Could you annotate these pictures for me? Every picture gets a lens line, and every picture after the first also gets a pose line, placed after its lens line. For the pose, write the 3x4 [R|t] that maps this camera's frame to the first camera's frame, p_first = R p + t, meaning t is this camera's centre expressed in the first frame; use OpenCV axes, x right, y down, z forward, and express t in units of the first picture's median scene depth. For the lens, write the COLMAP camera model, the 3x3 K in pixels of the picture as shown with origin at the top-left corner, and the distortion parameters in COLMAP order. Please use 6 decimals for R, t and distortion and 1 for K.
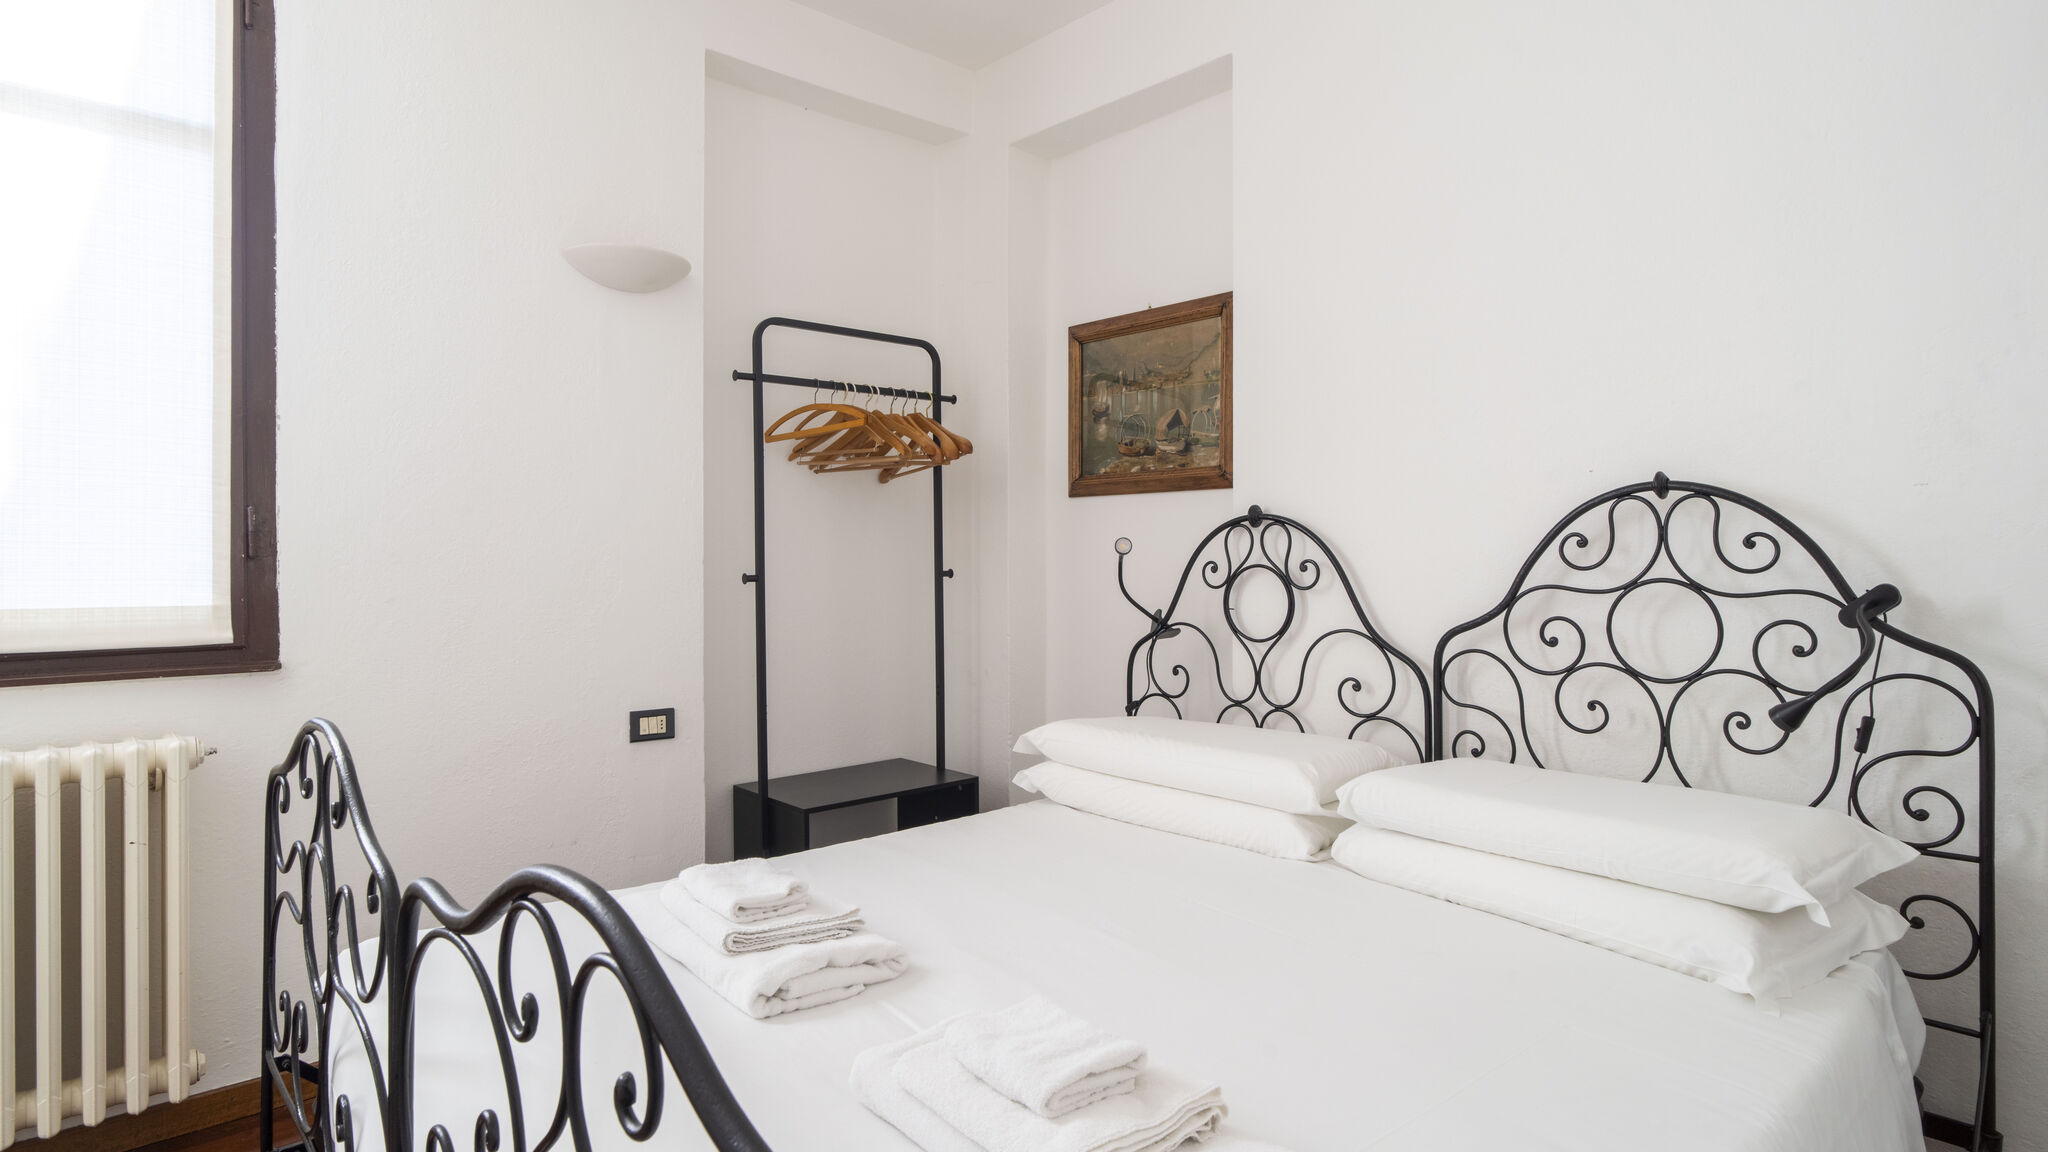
lens RADIAL K [[1079.1, 0, 1027.8], [0, 1079.1, 577.6], [0, 0, 1]] dist [-0.004325, 0.000906]
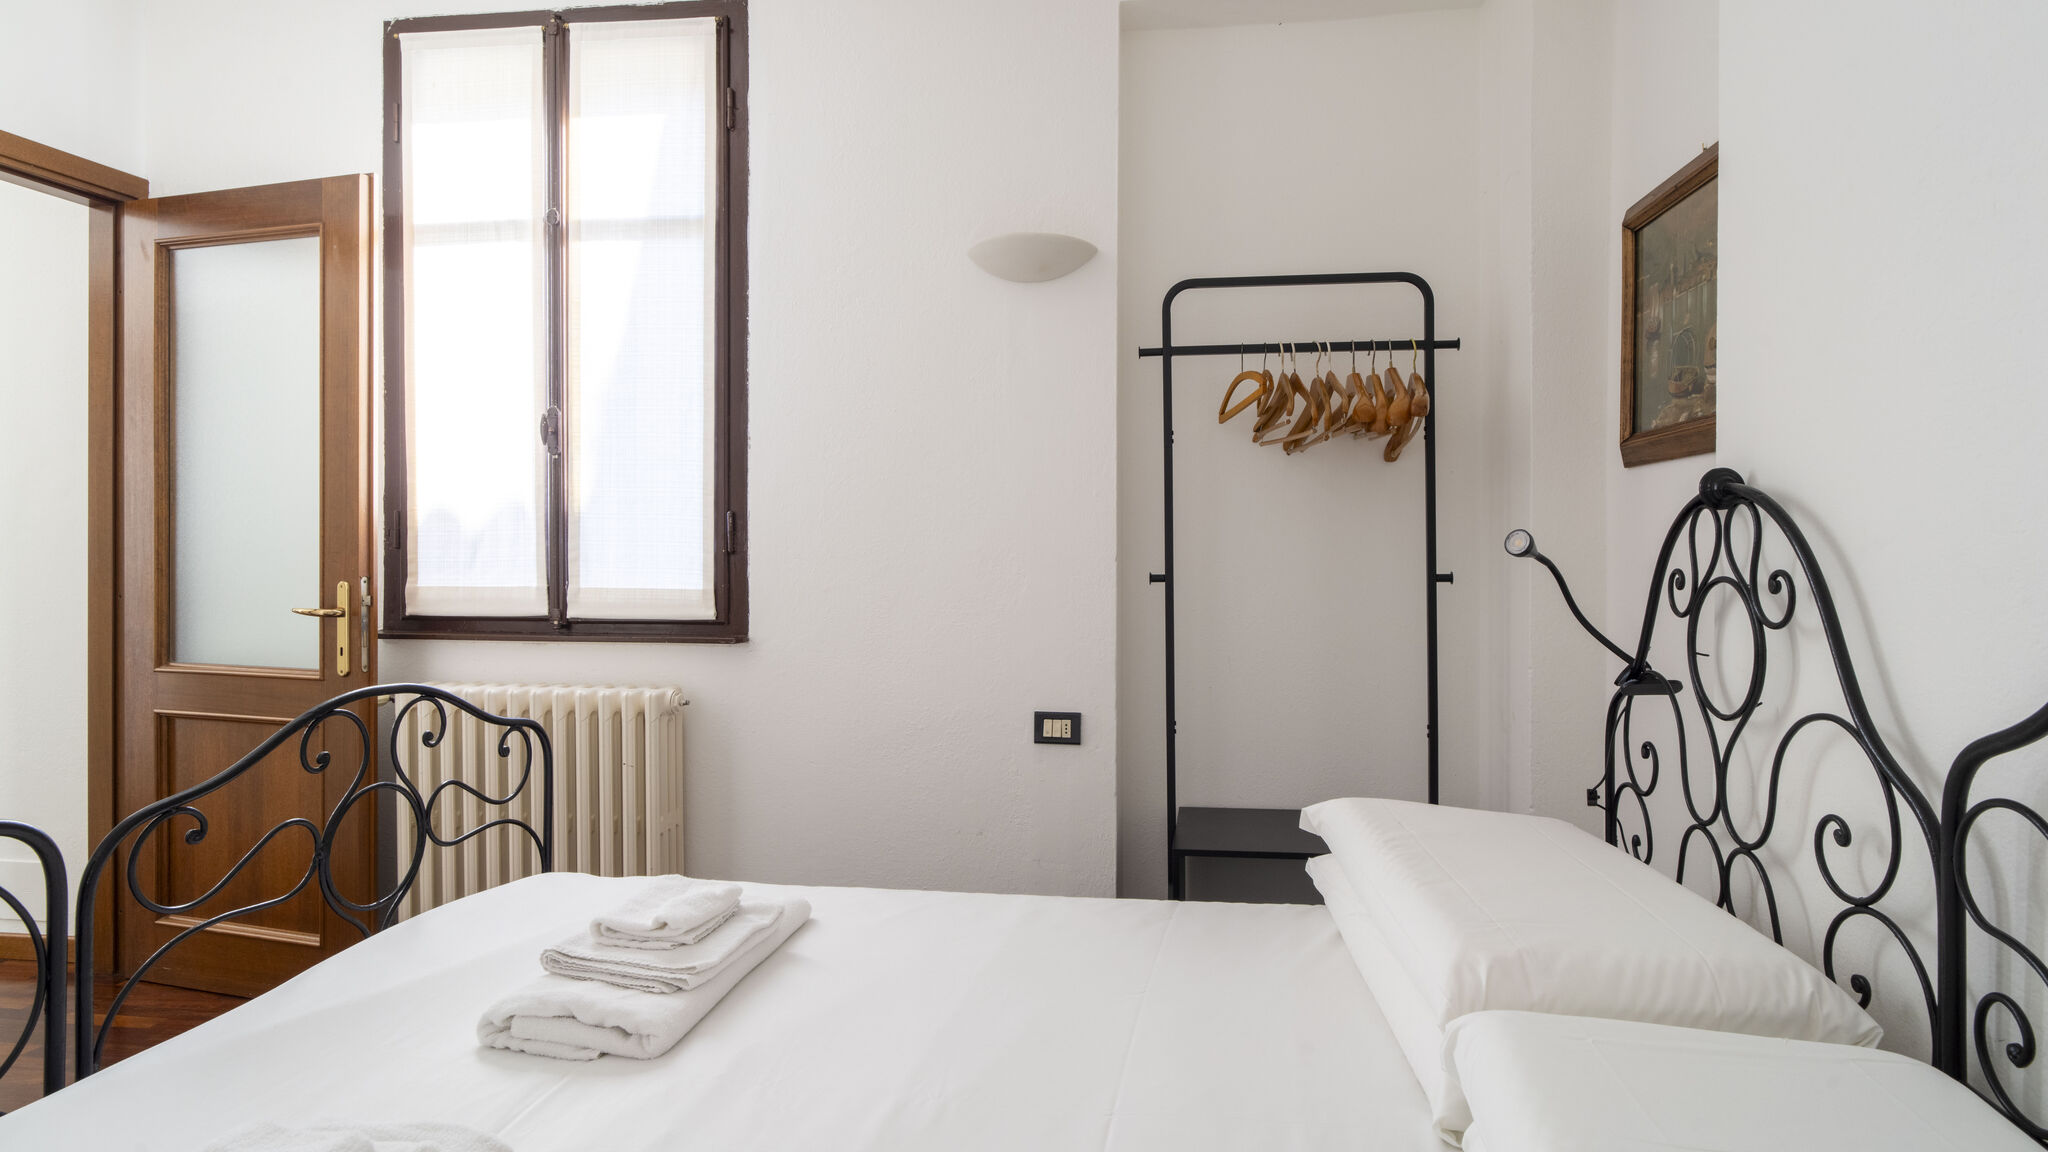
lens RADIAL K [[1079.1, 0, 1027.8], [0, 1079.1, 577.6], [0, 0, 1]] dist [-0.004325, 0.000906]
pose [[0.652910, 0.024123, -0.757051, 0.395381], [-0.019243, 0.999698, 0.015259, -0.013146], [0.757191, 0.004605, 0.653178, 0.381022]]
